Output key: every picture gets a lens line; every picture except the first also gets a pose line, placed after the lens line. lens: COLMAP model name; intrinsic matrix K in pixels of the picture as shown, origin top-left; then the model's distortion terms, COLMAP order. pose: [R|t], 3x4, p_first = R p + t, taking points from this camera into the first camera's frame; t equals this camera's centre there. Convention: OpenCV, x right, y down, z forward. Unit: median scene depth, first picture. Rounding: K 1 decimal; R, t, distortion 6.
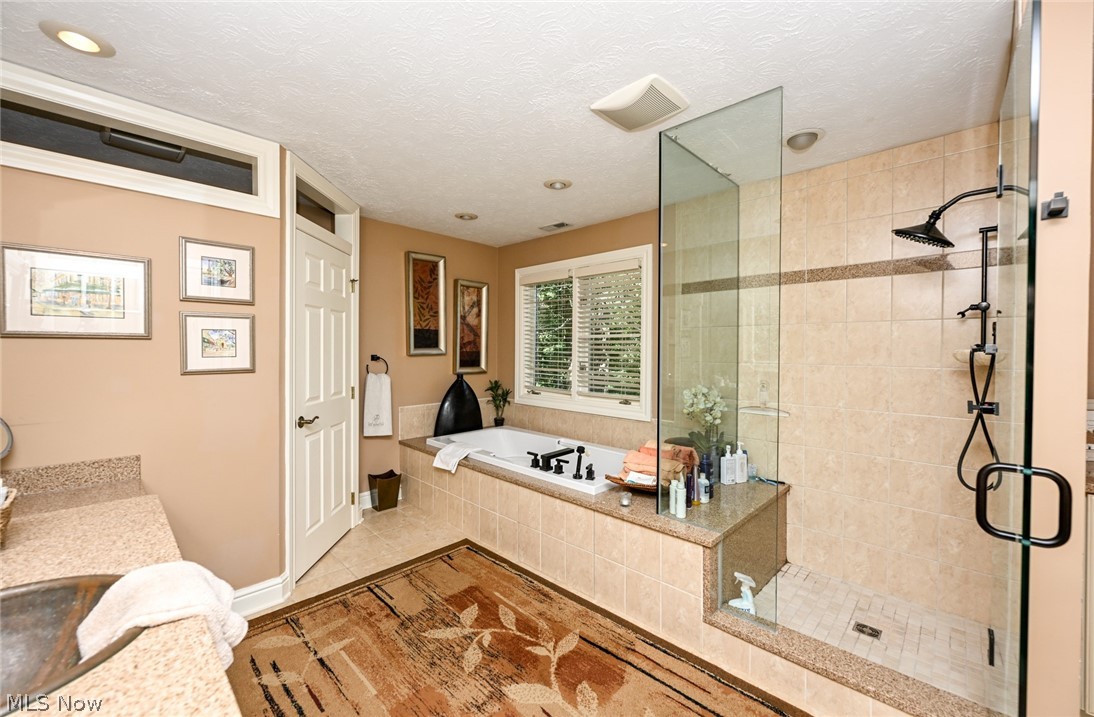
lens RADIAL K [[438.5, 0, 556.2], [0, 438.5, 352.2], [0, 0, 1]] dist [-0.001533, -0.000339]
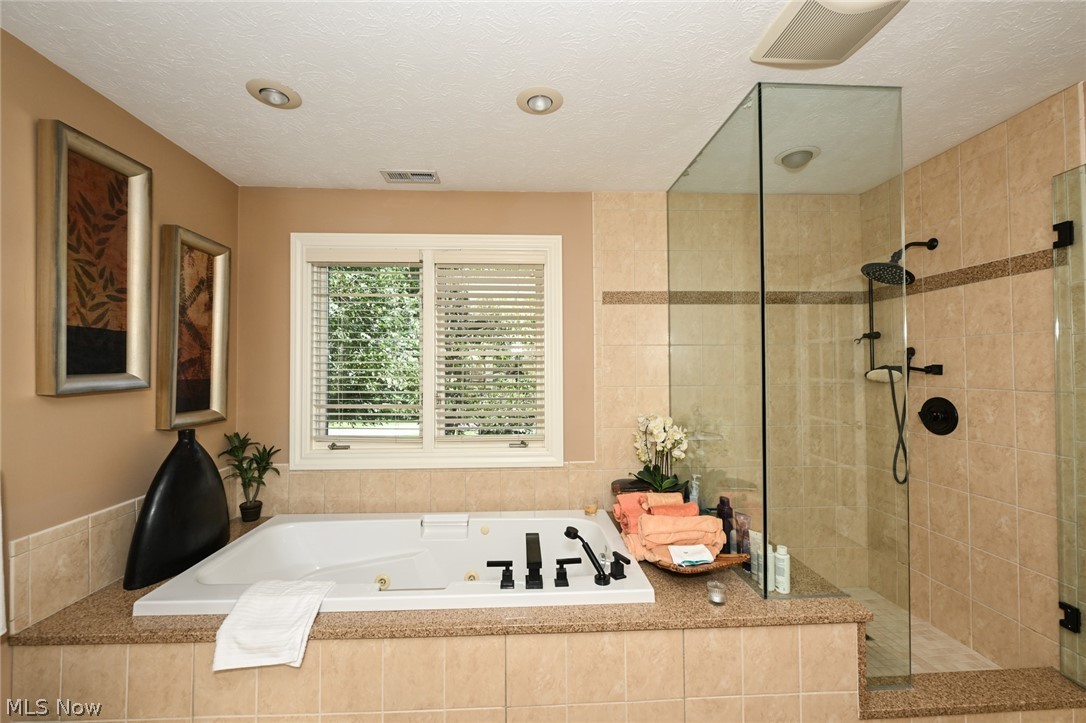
lens RADIAL K [[435.6, 0, 540.5], [0, 435.6, 359.8], [0, 0, 1]] dist [-0.002294, -0.000202]
pose [[0.688500, 0.007127, 0.725201, -0.310540], [0.012282, 0.999694, -0.021486, -0.009650], [-0.725132, 0.023700, 0.688202, 0.428005]]
